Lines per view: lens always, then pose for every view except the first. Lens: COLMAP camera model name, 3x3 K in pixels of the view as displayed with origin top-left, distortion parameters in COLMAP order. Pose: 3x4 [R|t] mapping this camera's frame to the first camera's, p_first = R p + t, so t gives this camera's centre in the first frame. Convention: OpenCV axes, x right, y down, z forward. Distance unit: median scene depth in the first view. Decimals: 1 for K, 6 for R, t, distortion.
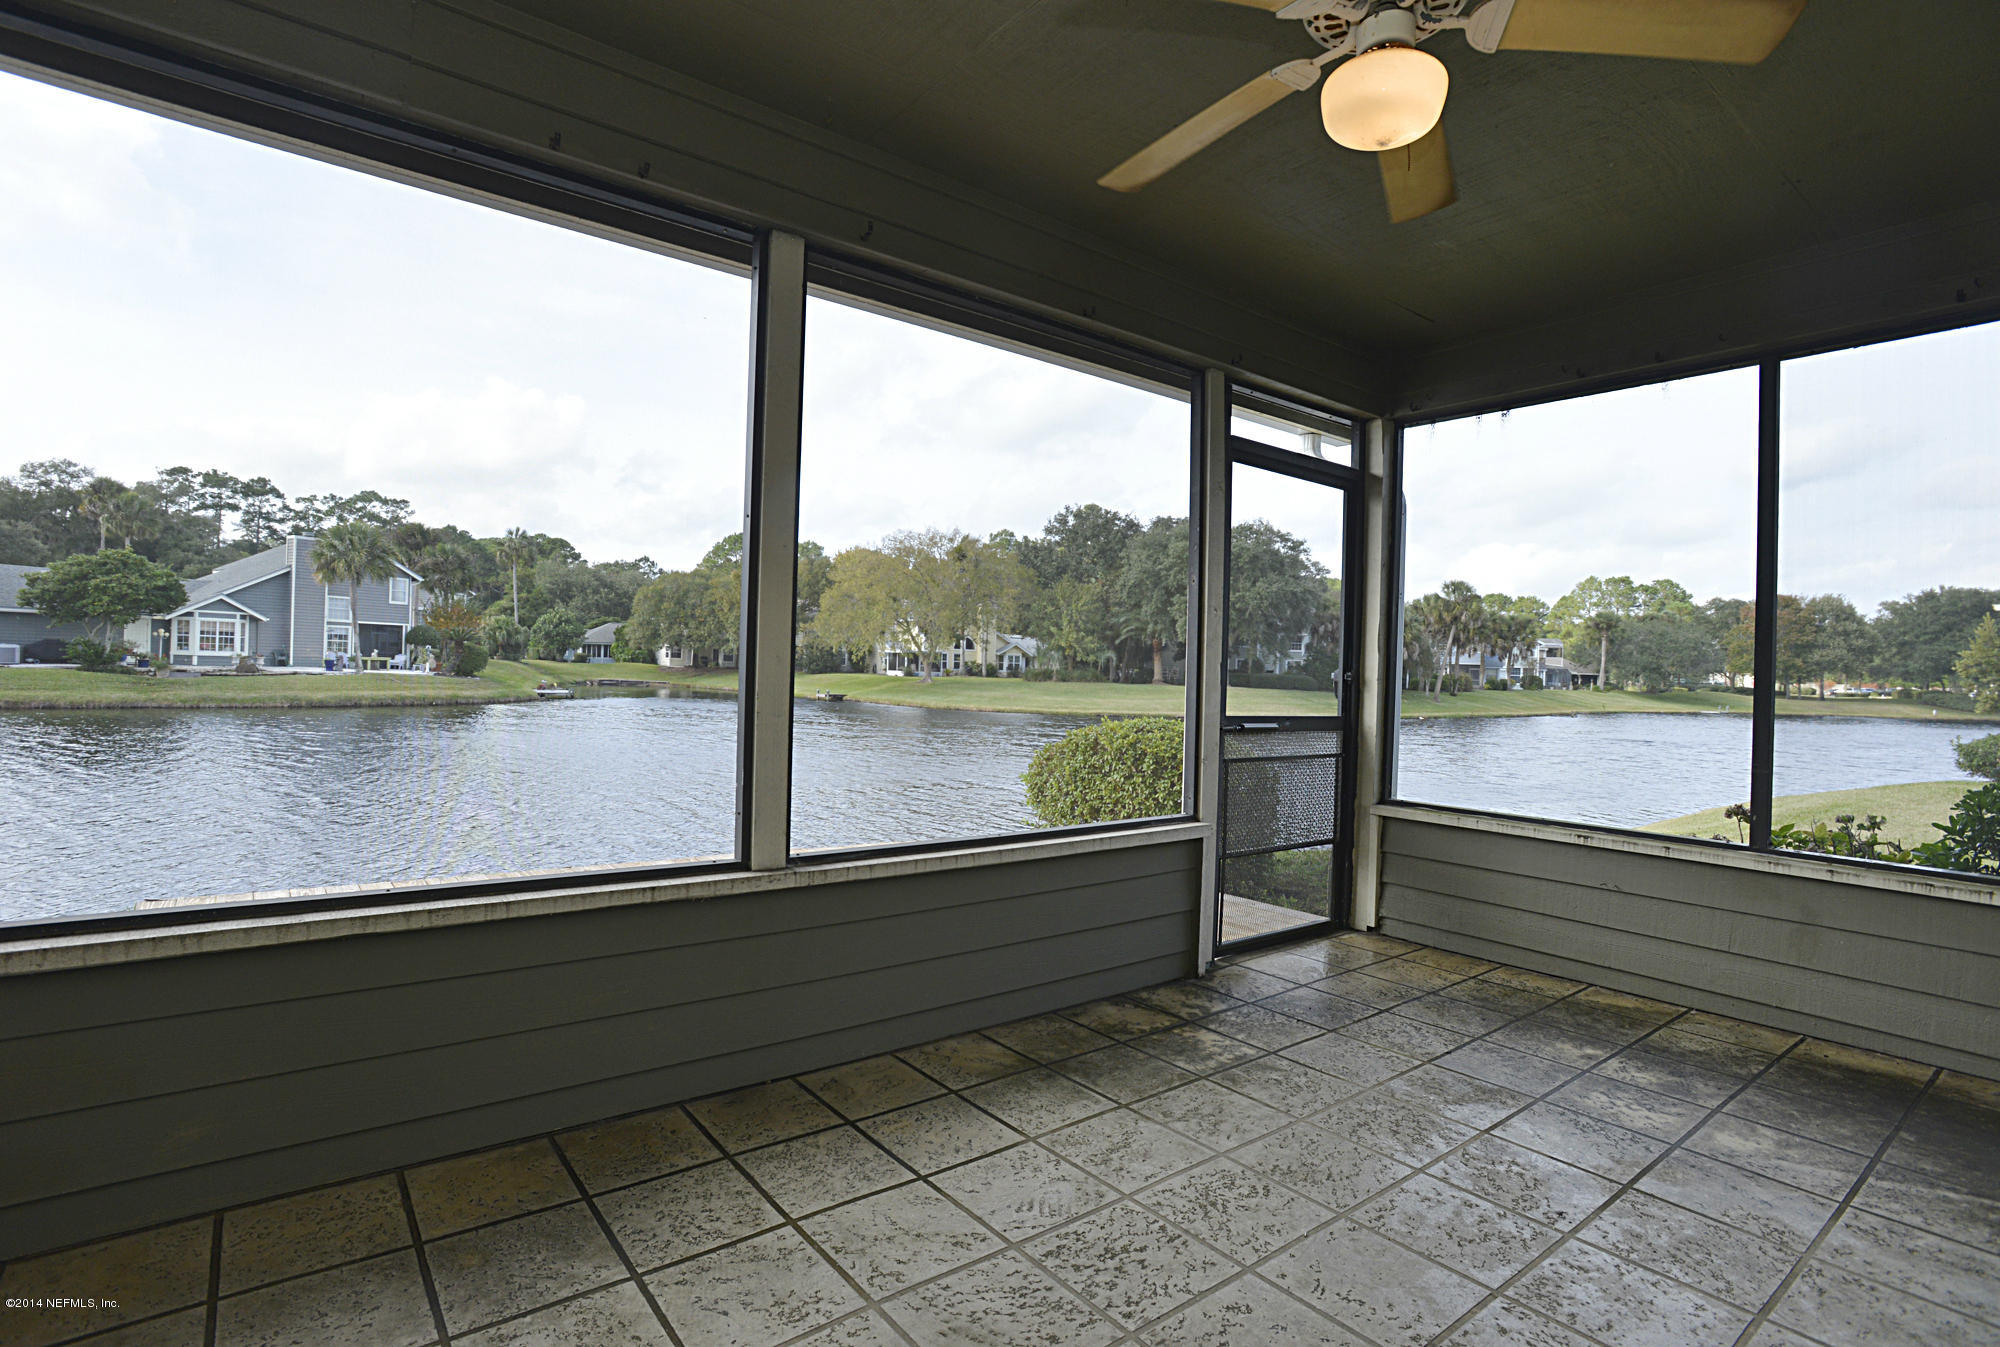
lens RADIAL K [[972.2, 0, 1006.0], [0, 972.2, 666.7], [0, 0, 1]] dist [-0.030508, 0.005880]
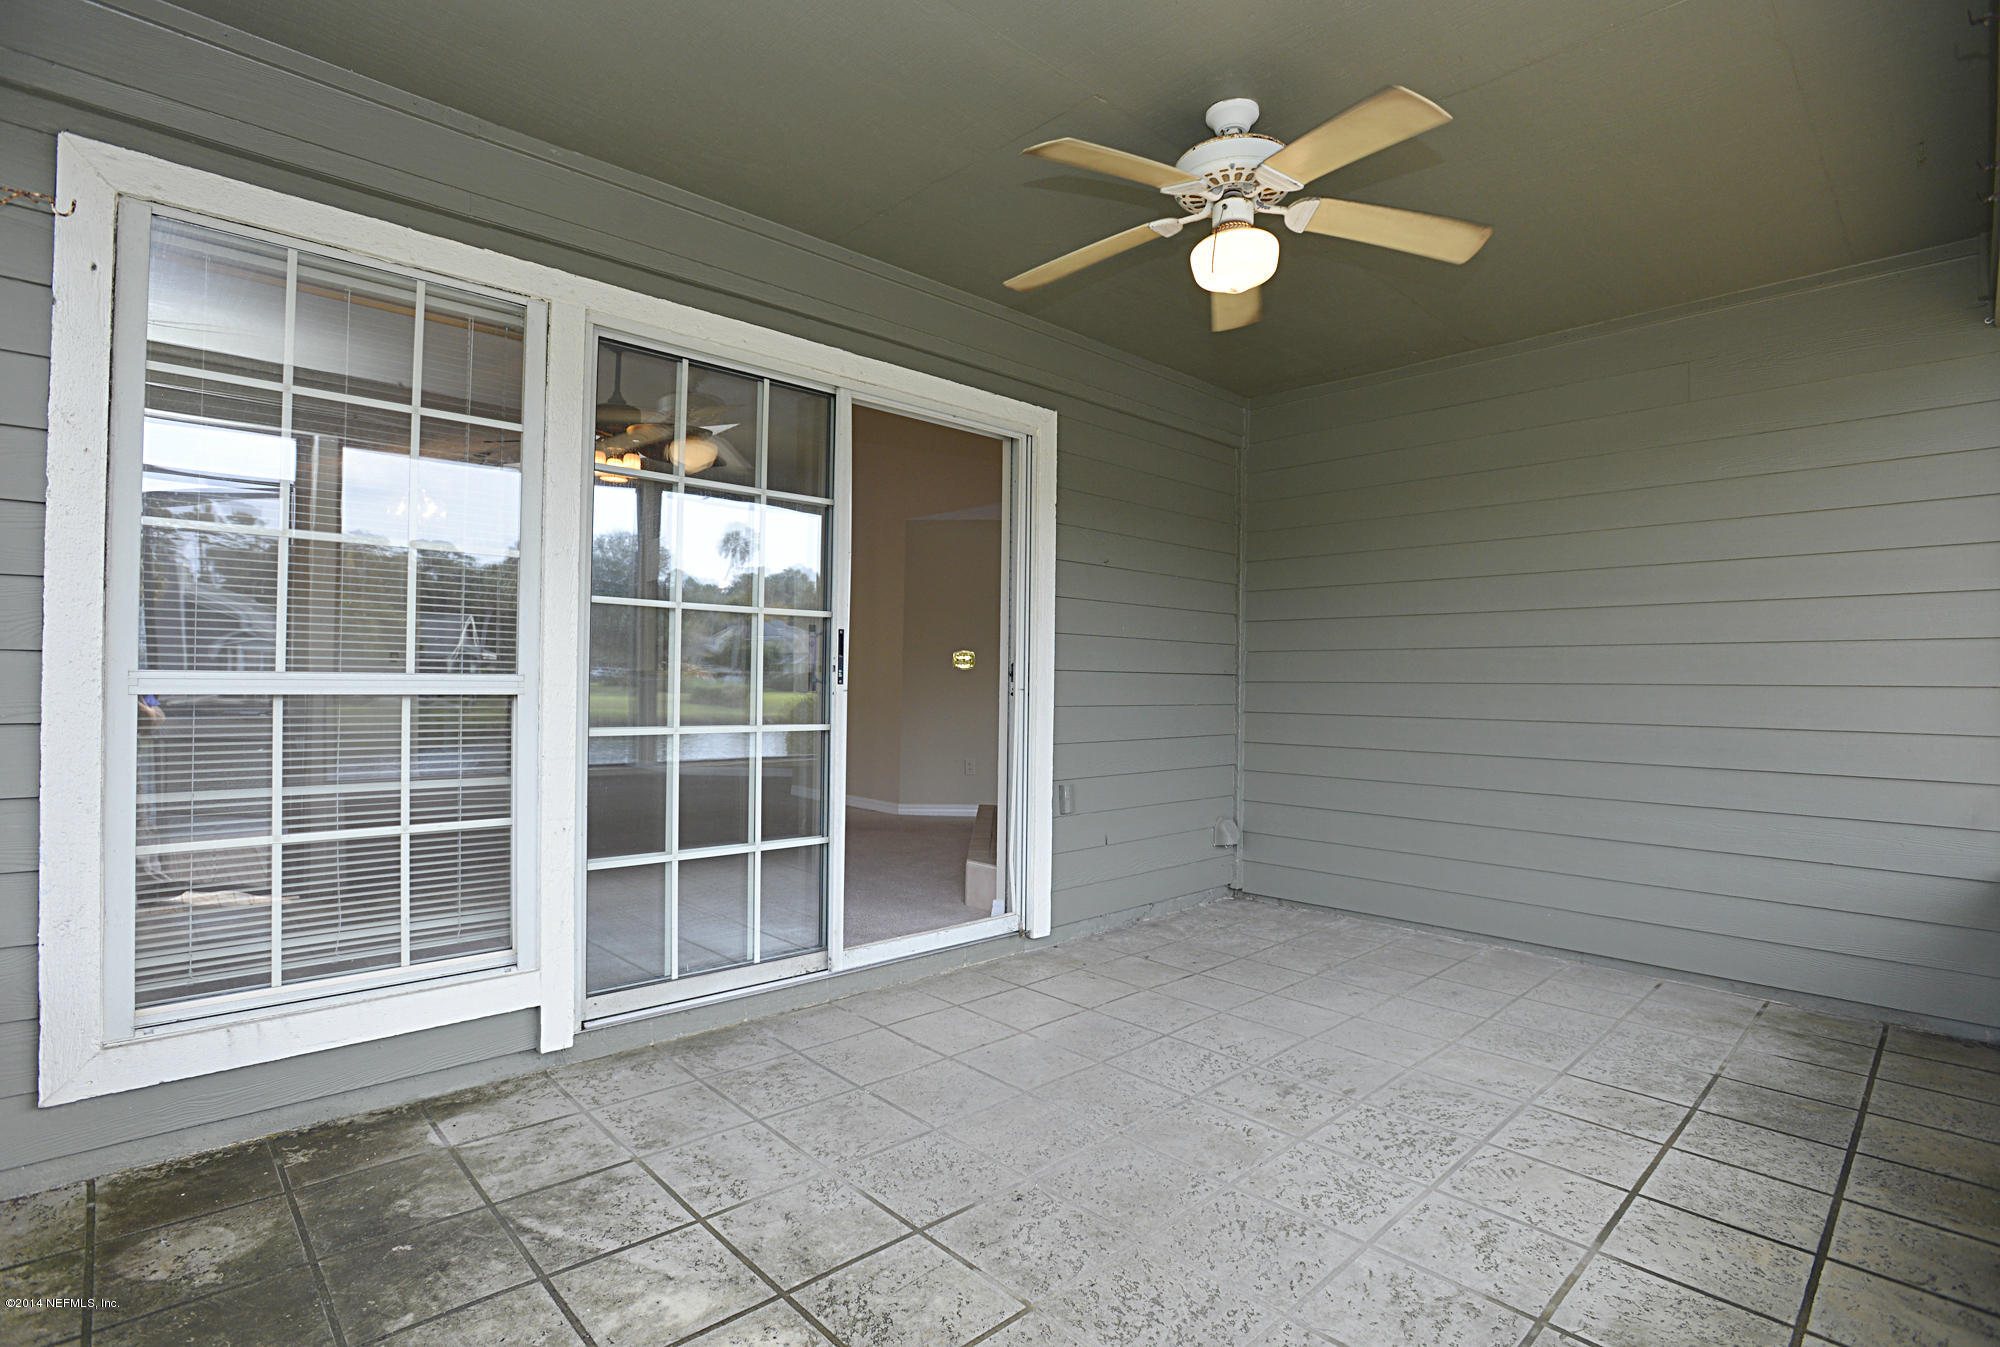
lens RADIAL K [[972.2, 0, 1002.1], [0, 972.2, 682.4], [0, 0, 1]] dist [-0.030508, 0.005880]
pose [[-0.994397, -0.042641, -0.096732, 0.683172], [-0.041404, 0.999033, -0.014760, 0.038397], [0.097268, -0.010673, -0.995201, 1.916828]]
